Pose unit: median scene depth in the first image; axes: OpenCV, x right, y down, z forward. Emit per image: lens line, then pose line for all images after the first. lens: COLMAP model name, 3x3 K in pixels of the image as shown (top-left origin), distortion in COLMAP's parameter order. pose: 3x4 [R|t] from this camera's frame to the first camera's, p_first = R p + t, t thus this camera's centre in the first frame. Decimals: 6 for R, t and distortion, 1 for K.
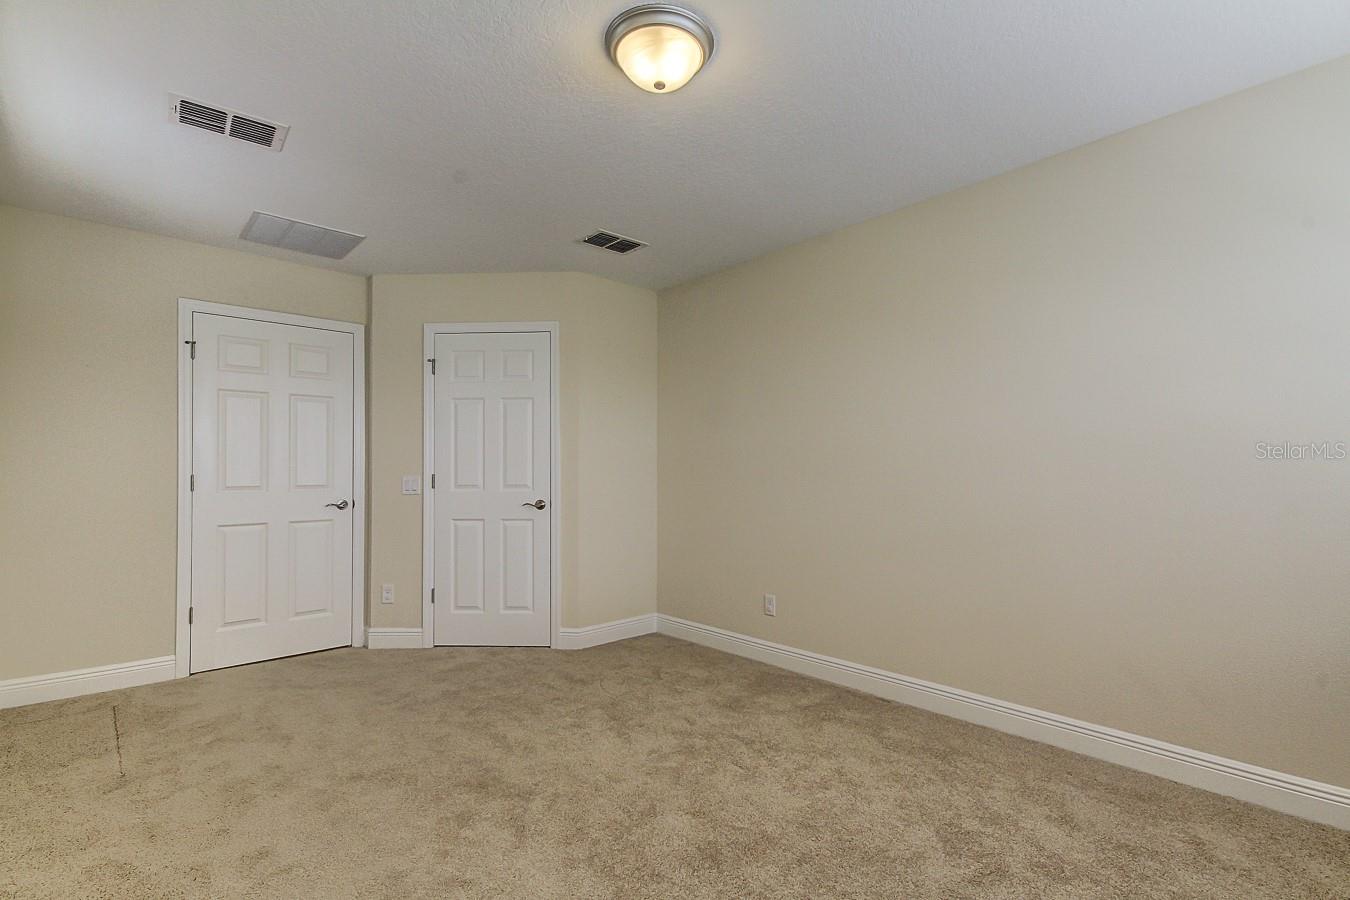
lens RADIAL K [[628.3, 0, 675.7], [0, 628.3, 461.6], [0, 0, 1]] dist [0.009458, -0.000597]
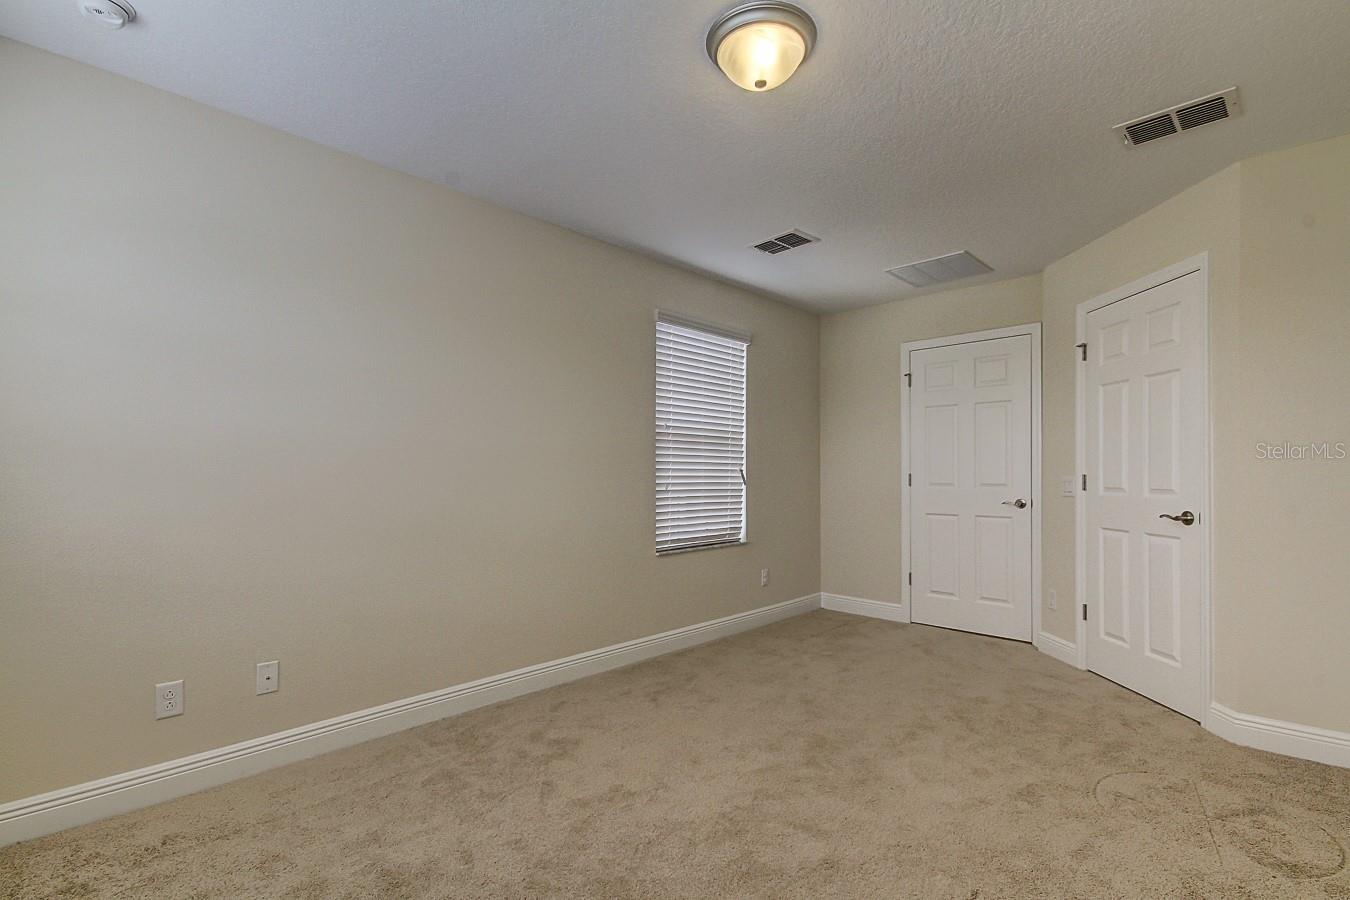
lens RADIAL K [[628.3, 0, 686.6], [0, 628.3, 473.2], [0, 0, 1]] dist [0.009458, -0.000597]
pose [[0.051743, 0.004031, -0.998652, 0.500587], [0.015580, 0.999867, 0.004843, 0.005857], [0.998539, -0.015810, 0.051674, 0.427453]]
